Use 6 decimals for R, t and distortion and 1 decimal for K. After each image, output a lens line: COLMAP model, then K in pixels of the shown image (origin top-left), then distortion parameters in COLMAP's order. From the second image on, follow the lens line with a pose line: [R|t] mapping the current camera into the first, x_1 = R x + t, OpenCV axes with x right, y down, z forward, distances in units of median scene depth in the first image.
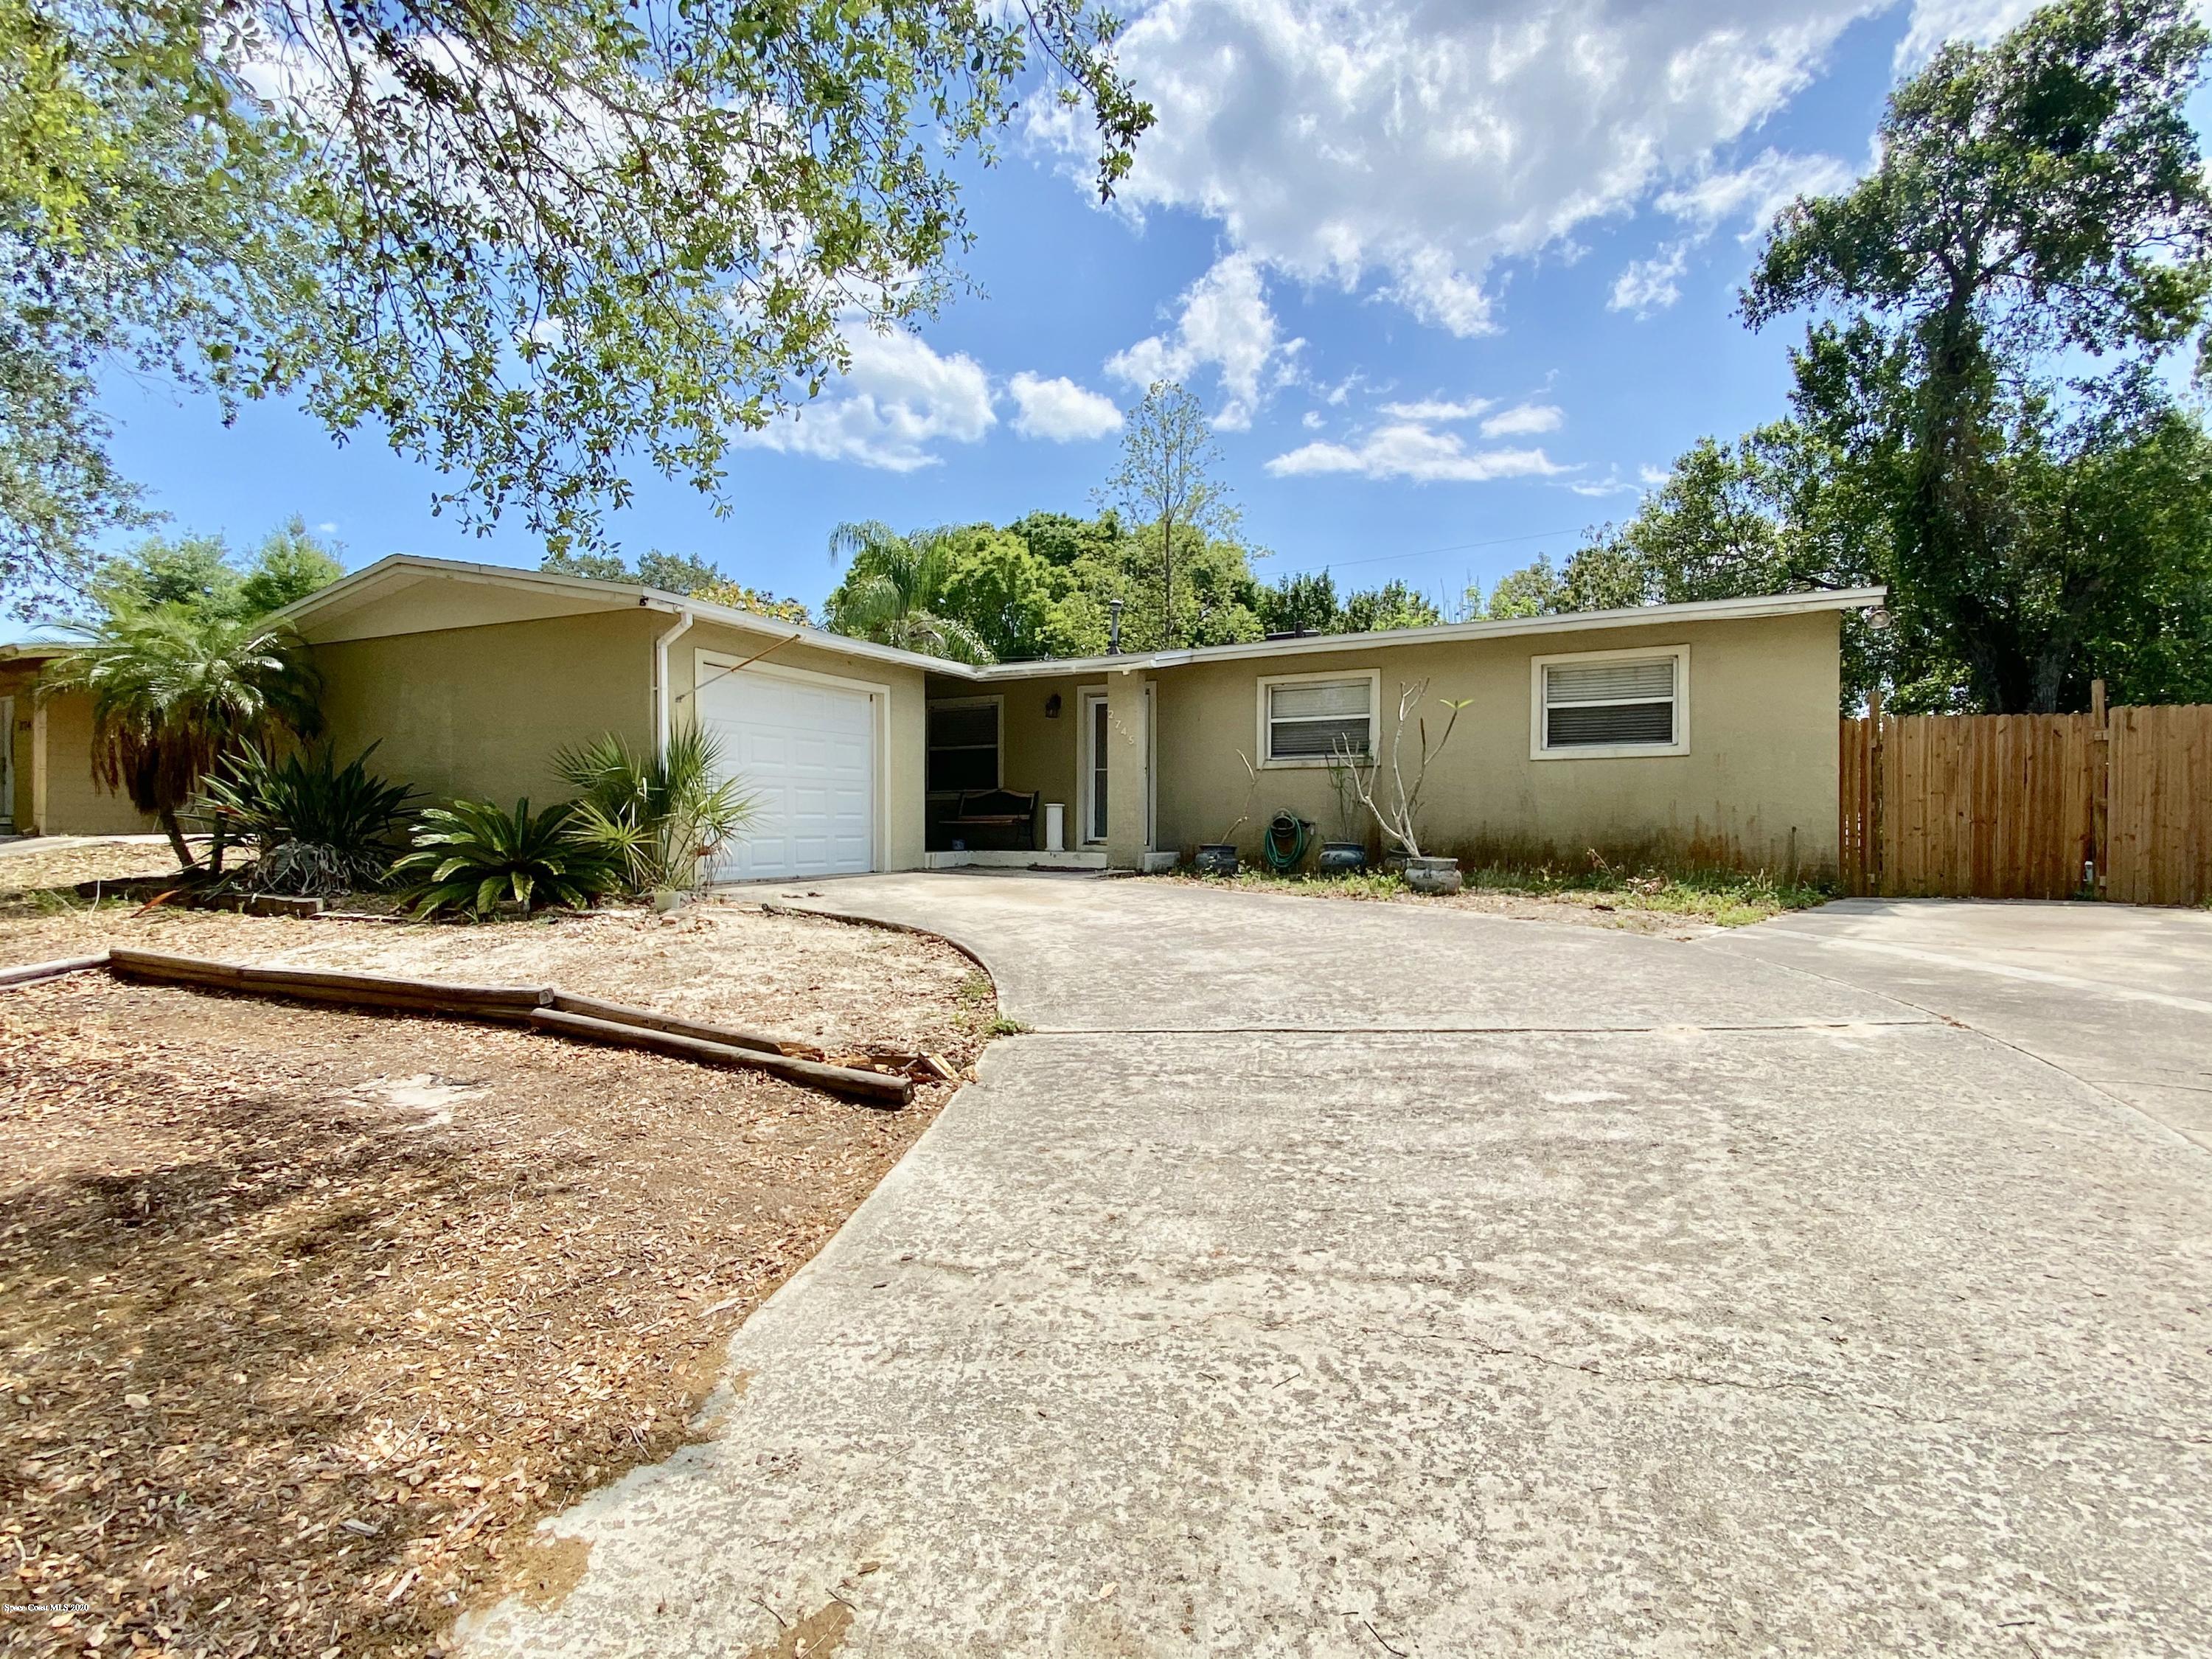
lens RADIAL K [[1076.8, 0, 1099.0], [0, 1076.8, 844.2], [0, 0, 1]] dist [0.044948, -0.047396]
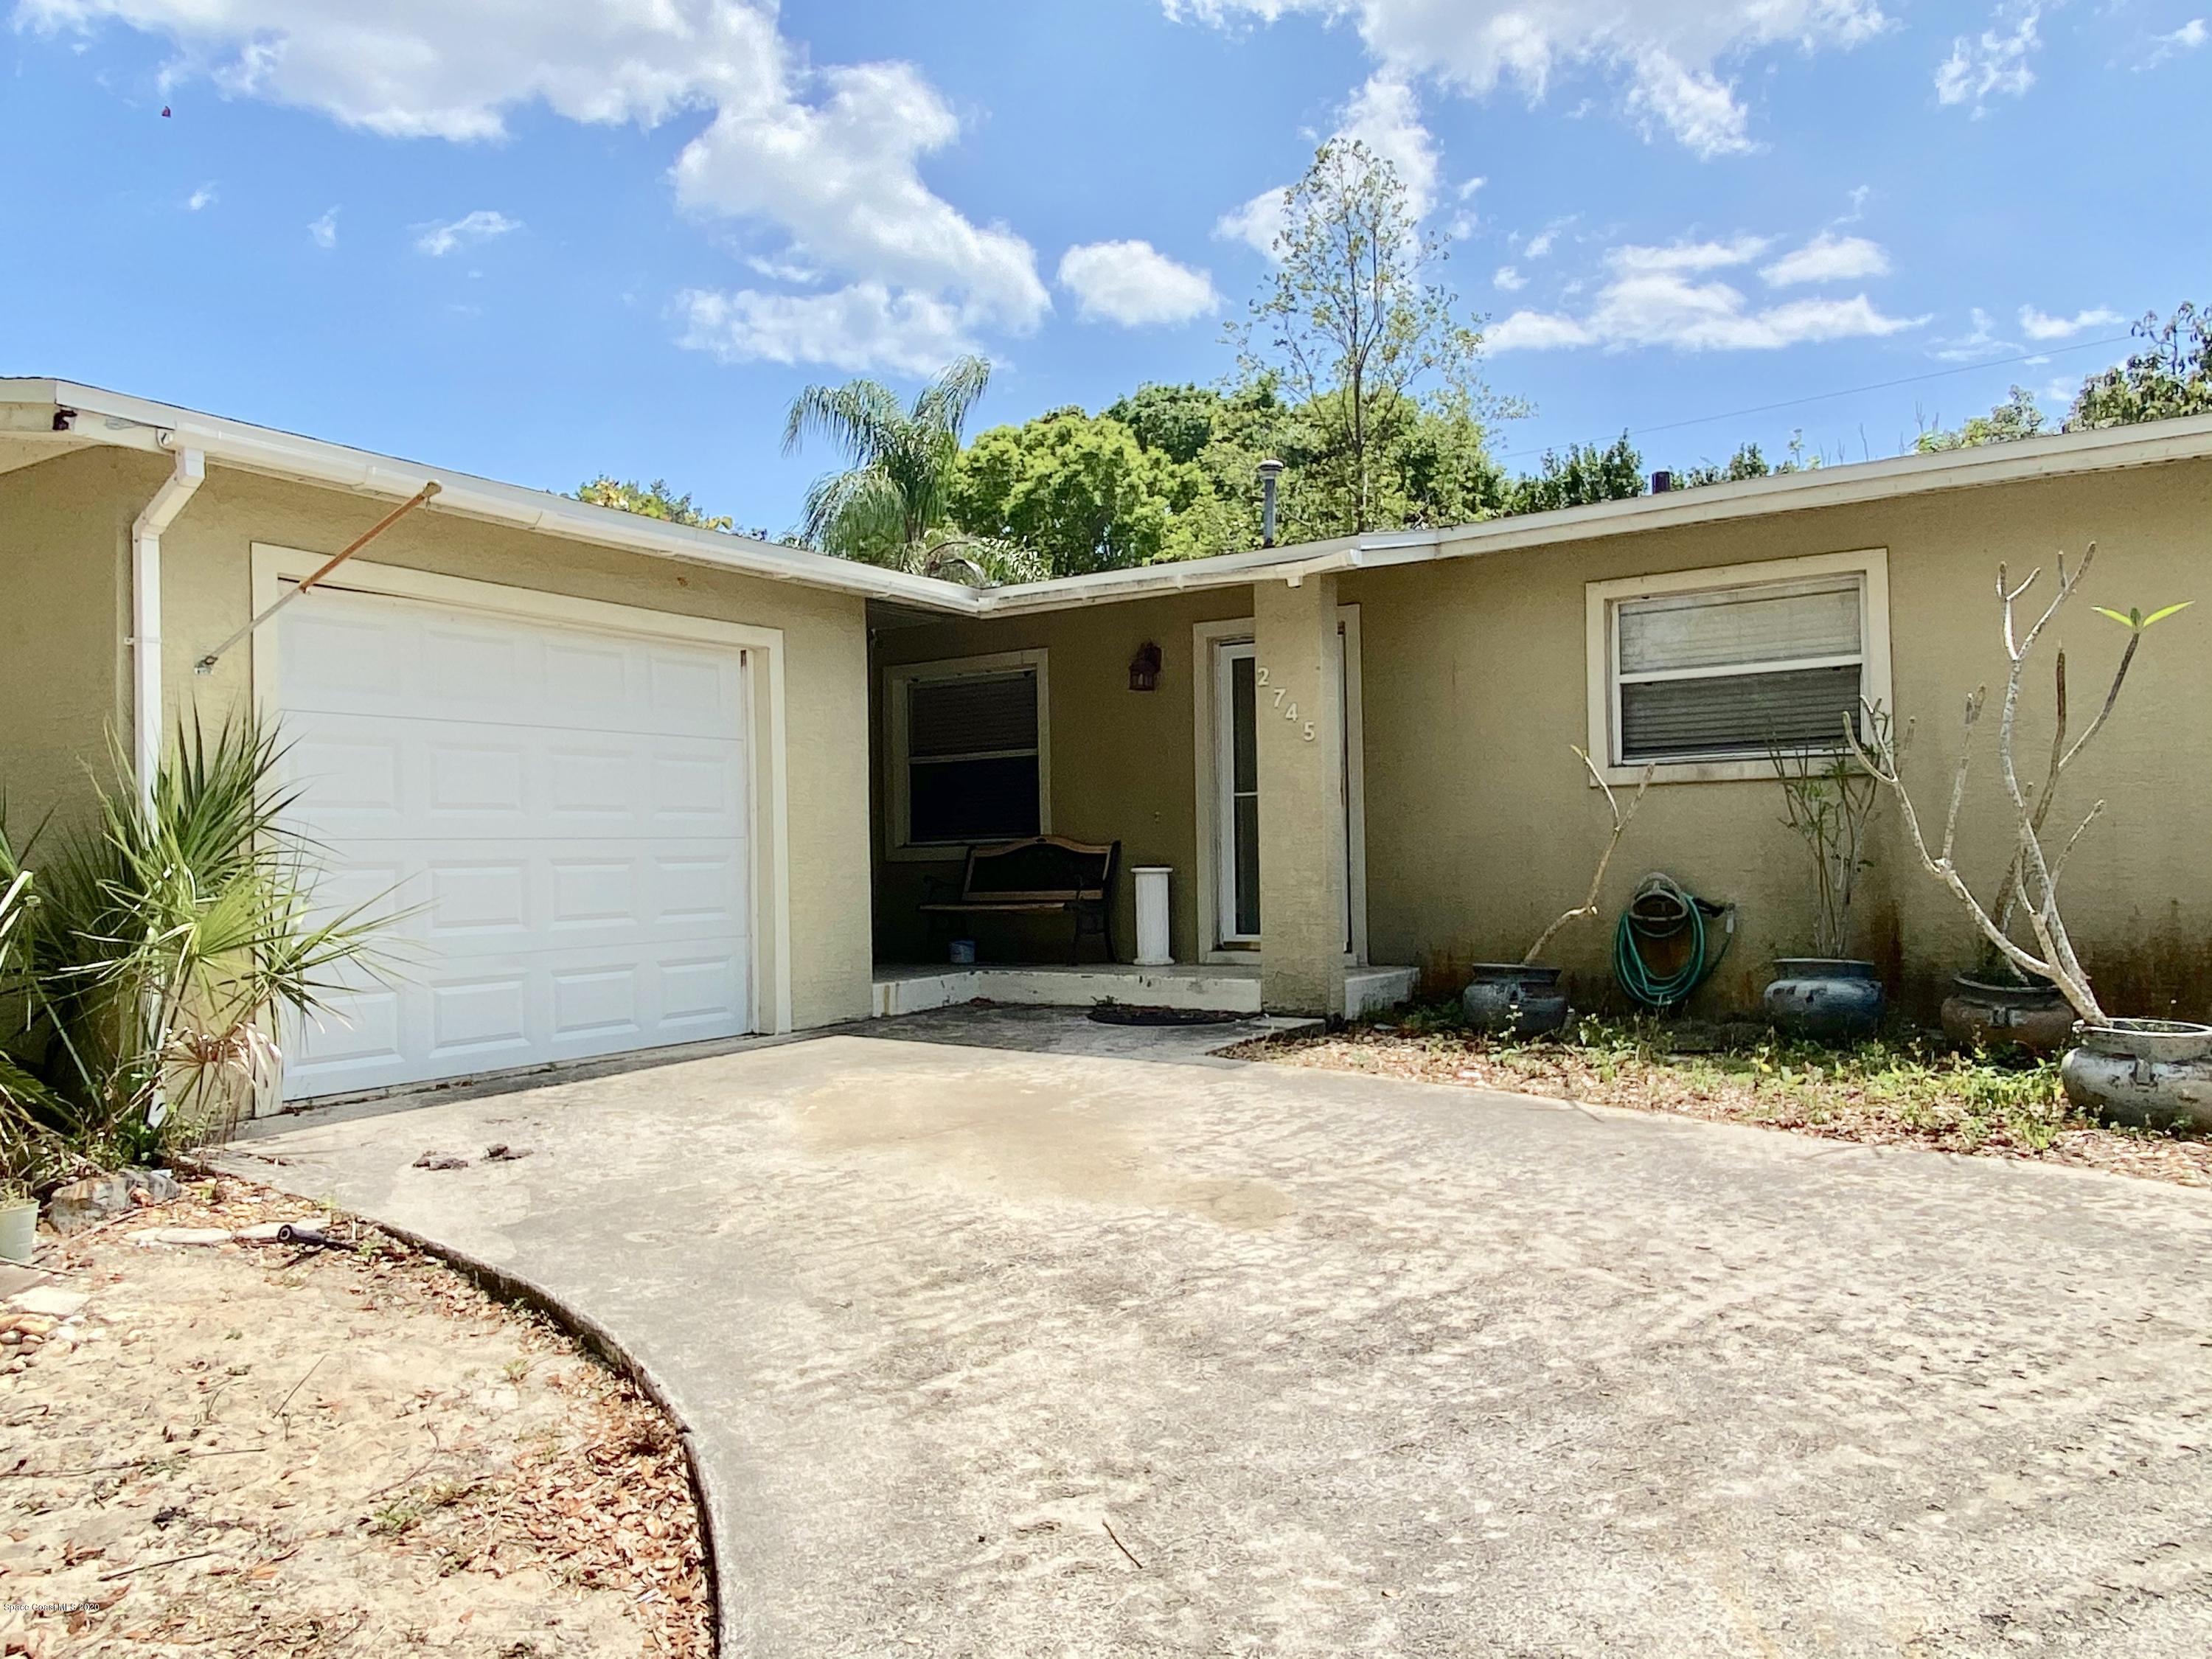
lens RADIAL K [[1594.7, 0, 1106.0], [0, 1594.7, 829.5], [0, 0, 1]] dist [0.051644, -0.005493]
pose [[0.995188, -0.024844, -0.094780, 0.006679], [0.021345, 0.999059, -0.037752, -0.027877], [0.095629, 0.035548, 0.994782, 0.284375]]
